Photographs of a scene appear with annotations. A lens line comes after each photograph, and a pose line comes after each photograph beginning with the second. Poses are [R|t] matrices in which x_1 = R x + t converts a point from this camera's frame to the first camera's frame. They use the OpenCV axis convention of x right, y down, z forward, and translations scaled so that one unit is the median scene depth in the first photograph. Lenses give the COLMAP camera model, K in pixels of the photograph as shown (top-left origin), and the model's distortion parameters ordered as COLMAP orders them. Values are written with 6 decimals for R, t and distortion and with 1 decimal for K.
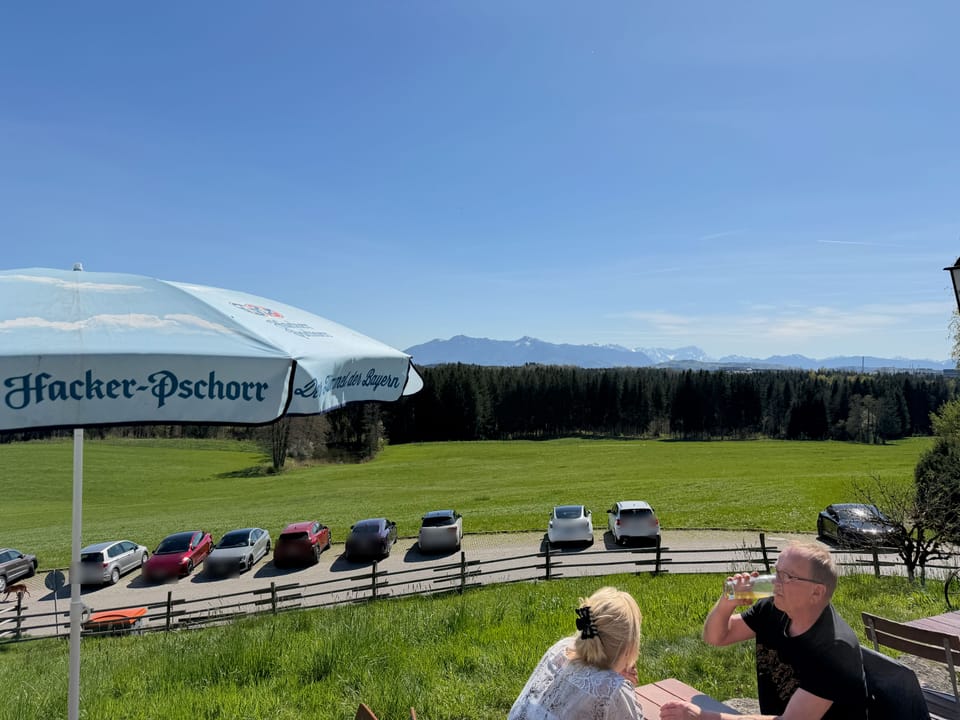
lens RADIAL K [[683.6, 0, 480.0], [0, 683.6, 360.0], [0, 0, 1]] dist [-0.001421, 0.007592]
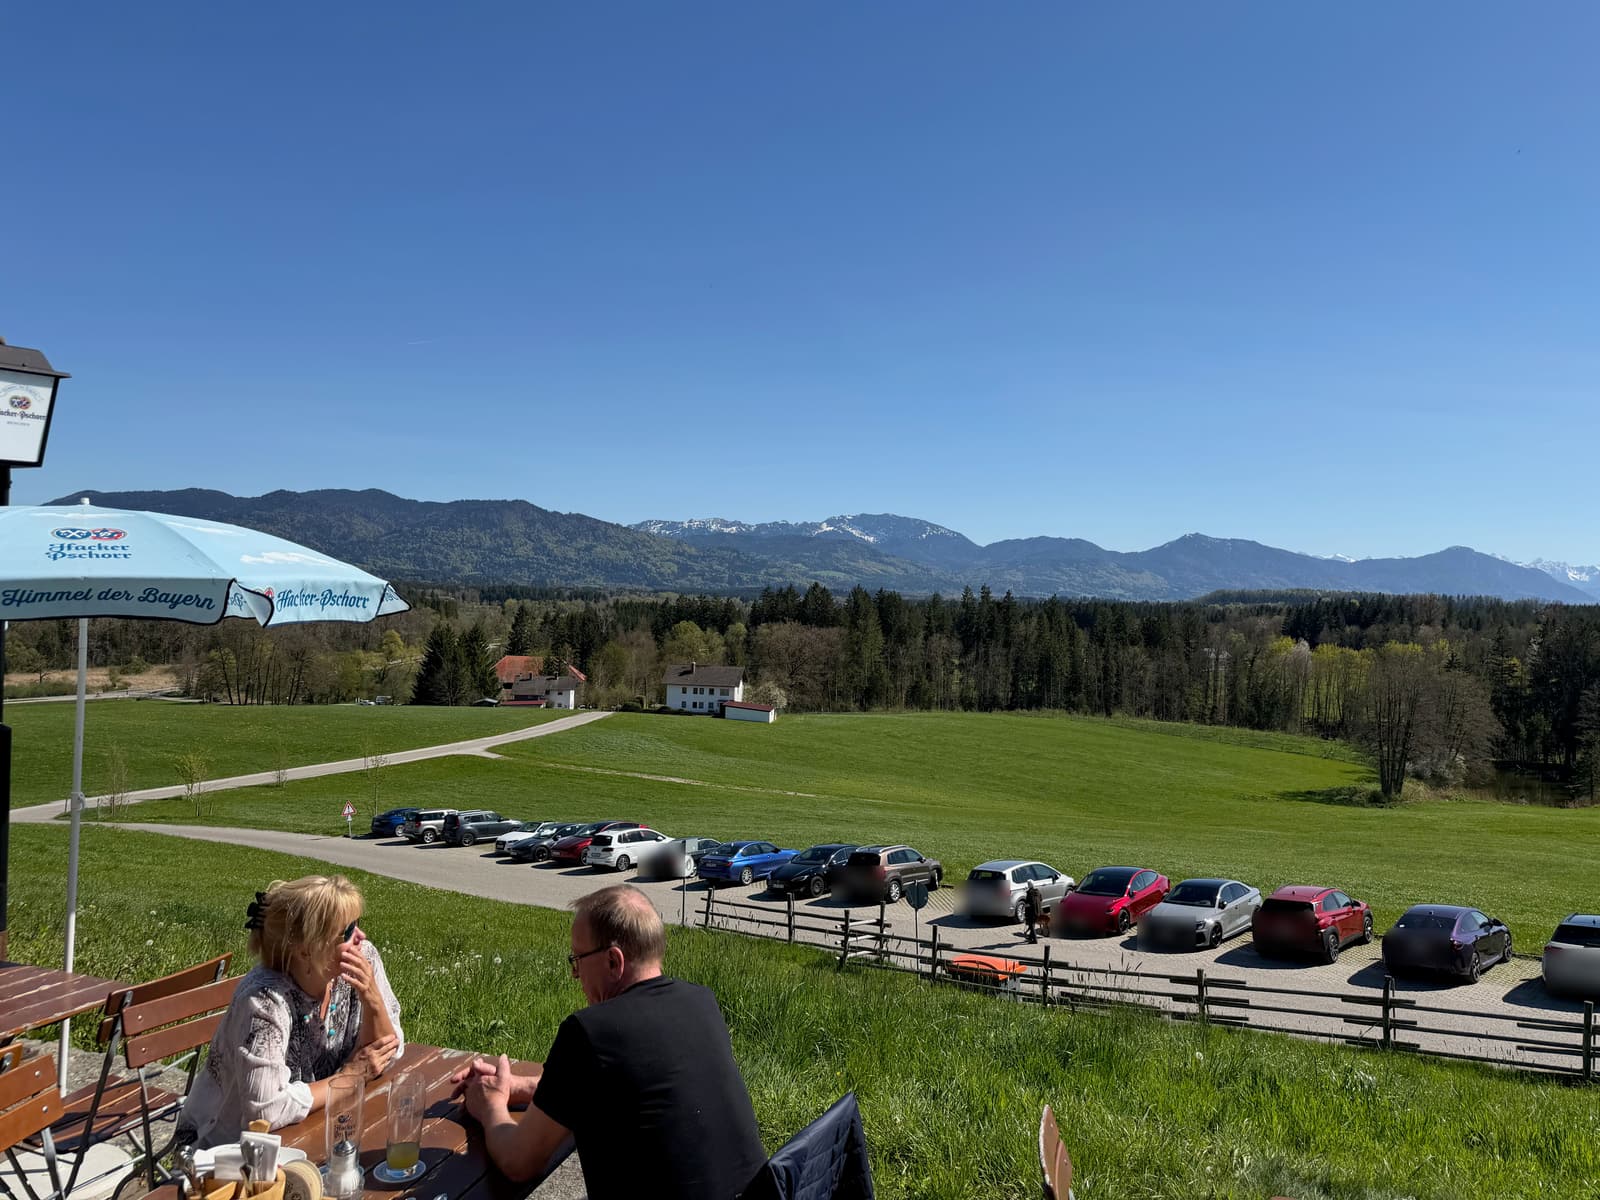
lens RADIAL K [[1131.9, 0, 811.6], [0, 1131.9, 602.6], [0, 0, 1]] dist [0.074741, -0.097053]
pose [[0.725234, 0.013202, -0.688376, 0.095960], [-0.011229, 0.999910, 0.007346, 0.001844], [0.688411, 0.002402, 0.725317, 0.031788]]
